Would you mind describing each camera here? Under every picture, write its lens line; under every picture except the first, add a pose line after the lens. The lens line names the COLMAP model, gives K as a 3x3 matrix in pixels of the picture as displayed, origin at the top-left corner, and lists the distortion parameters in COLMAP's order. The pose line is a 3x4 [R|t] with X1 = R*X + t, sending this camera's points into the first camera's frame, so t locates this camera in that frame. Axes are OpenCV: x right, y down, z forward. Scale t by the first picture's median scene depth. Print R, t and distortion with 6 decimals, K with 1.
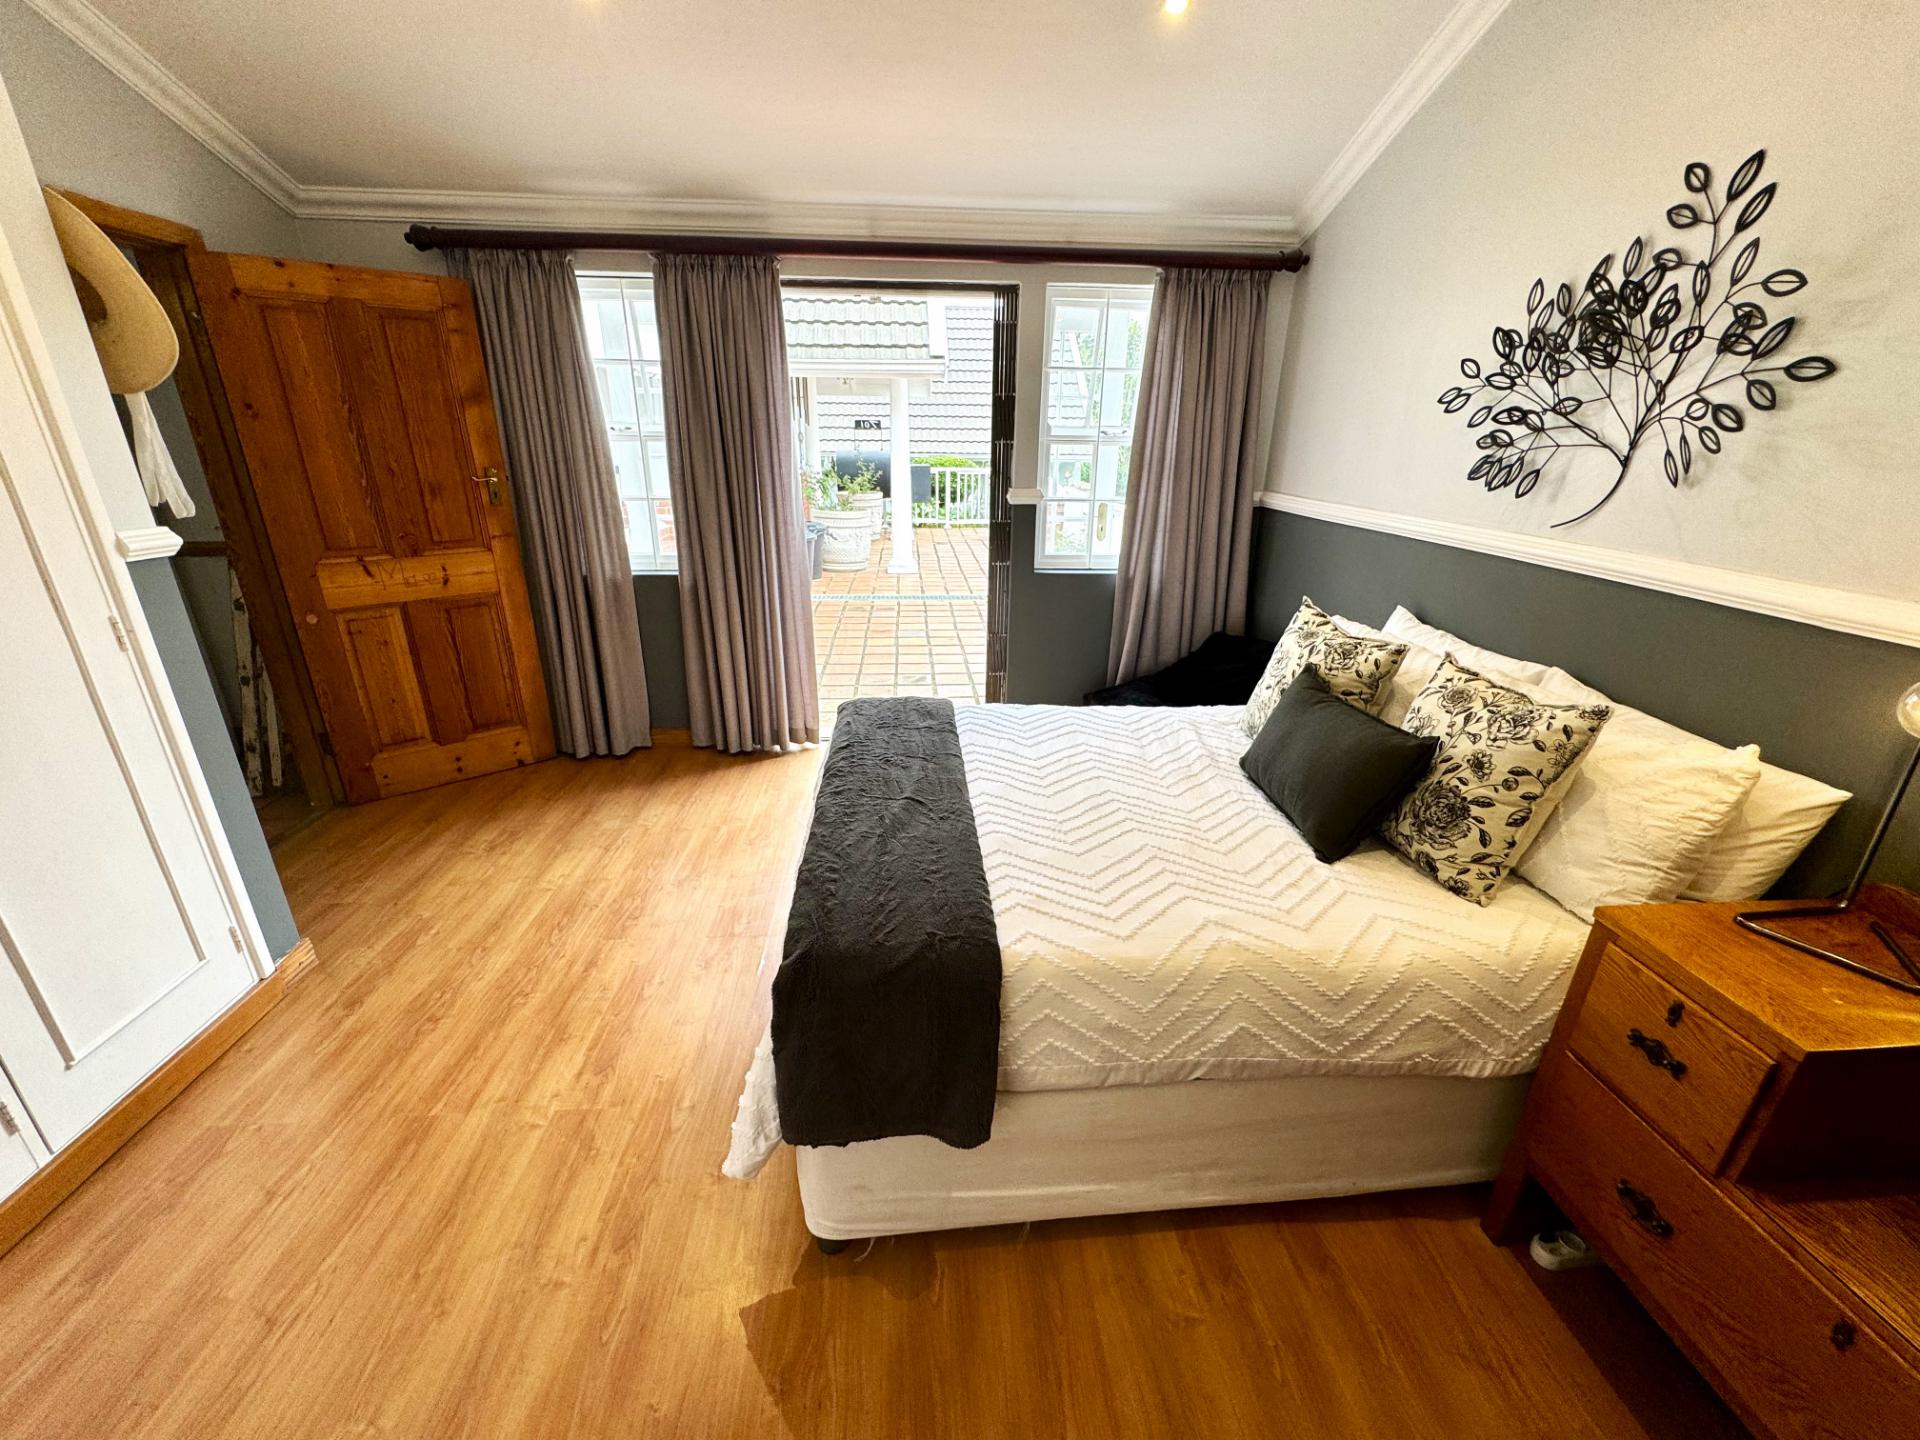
lens RADIAL K [[771.4, 0, 958.5], [0, 771.4, 721.5], [0, 0, 1]] dist [-0.000341, 0.000179]
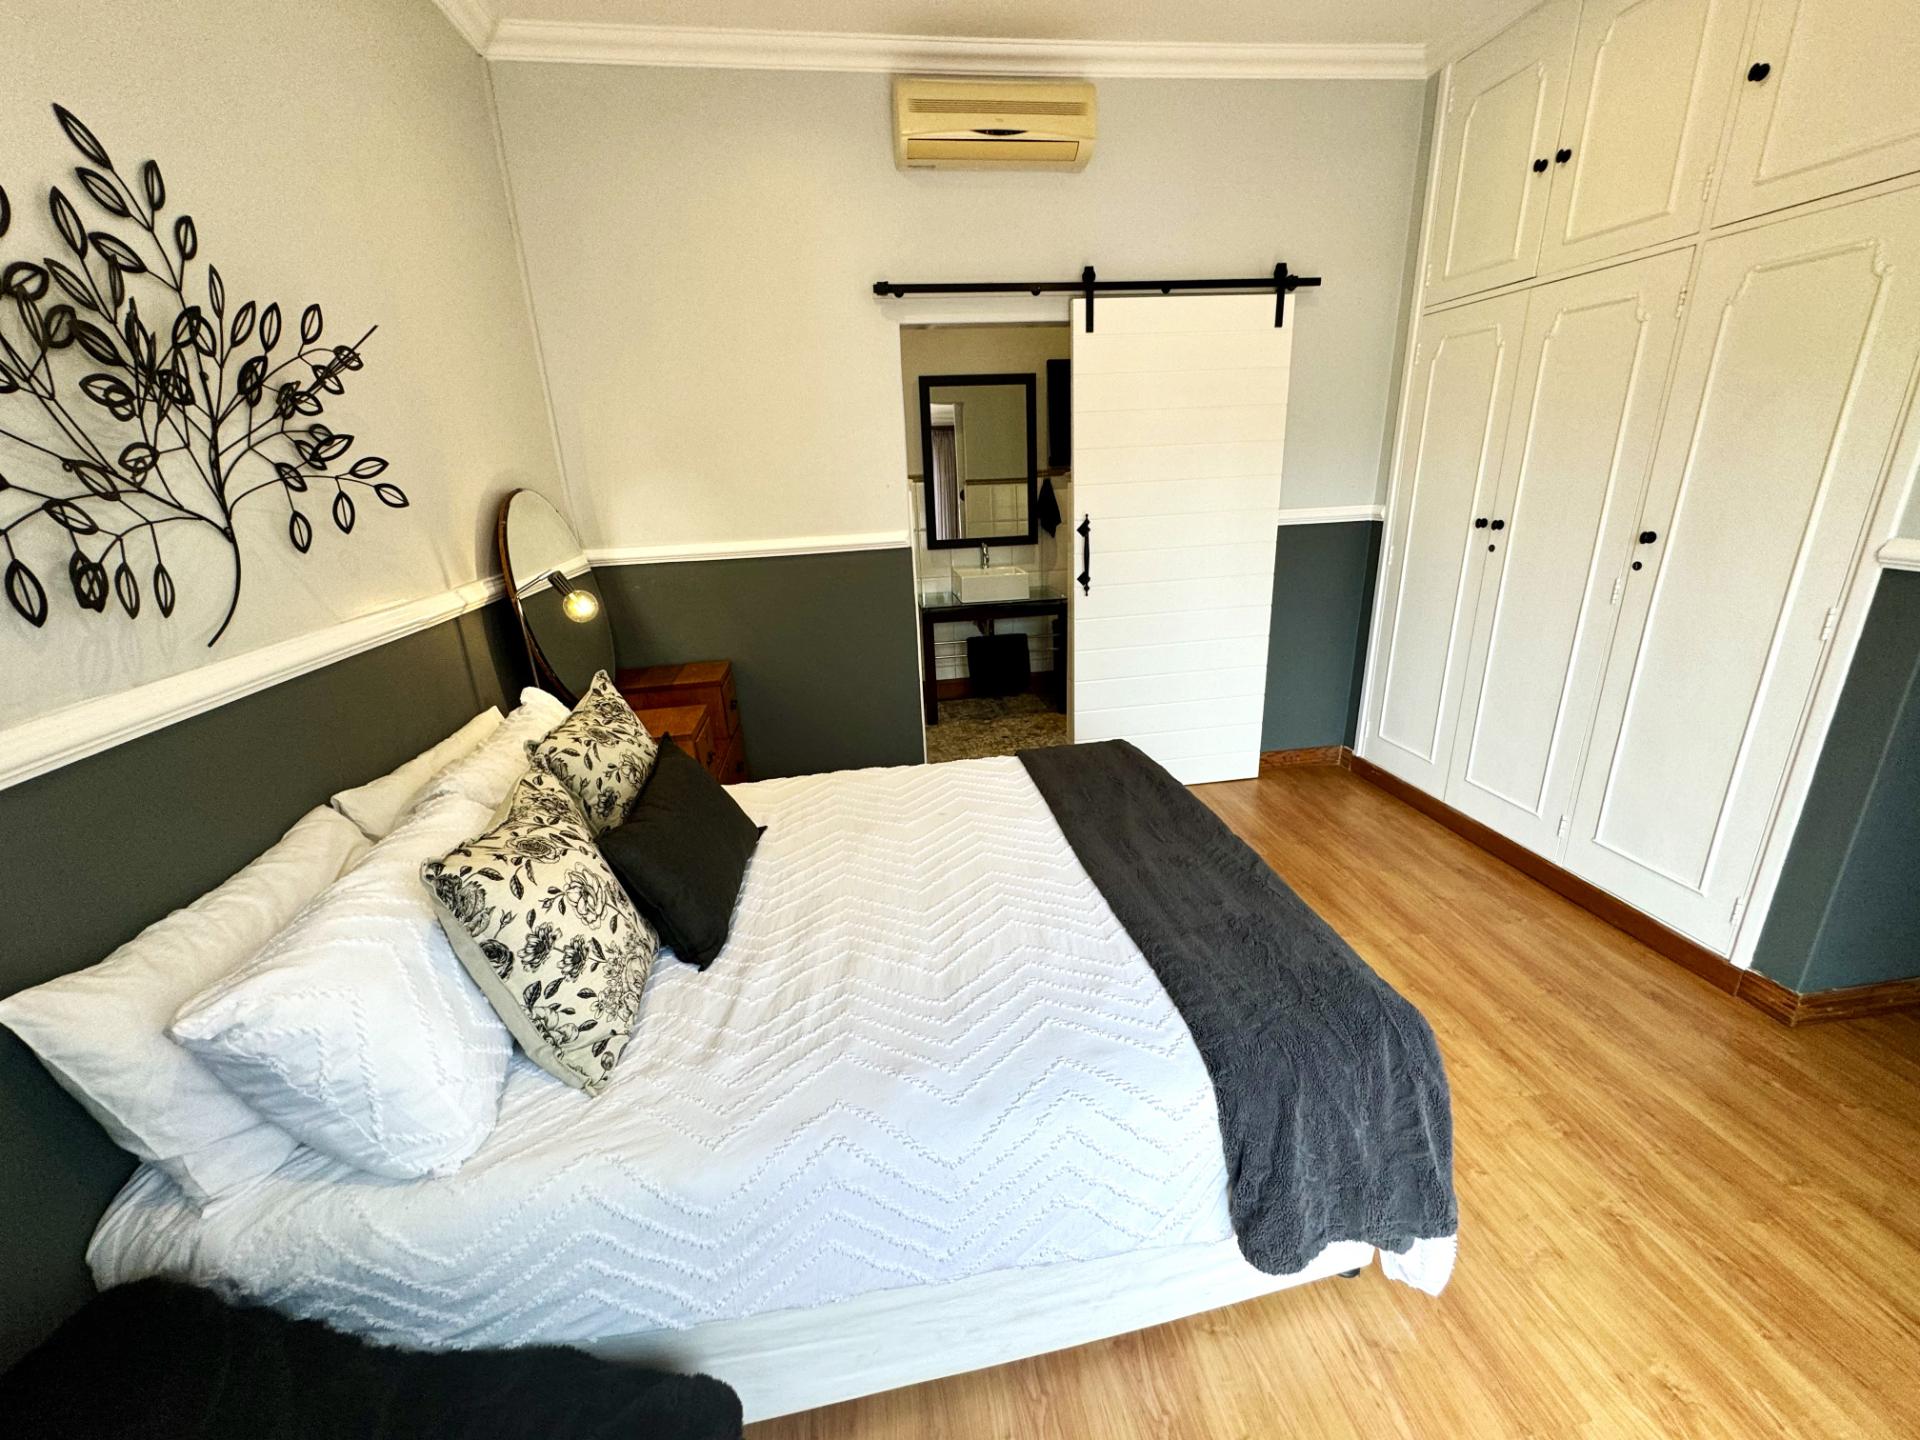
lens RADIAL K [[771.4, 0, 957.6], [0, 771.4, 715.2], [0, 0, 1]] dist [-0.000341, 0.000179]
pose [[-0.996558, 0.050074, -0.066064, 0.253776], [-0.002526, 0.778232, 0.627972, -0.743802], [0.082858, 0.625977, -0.775427, 1.933808]]
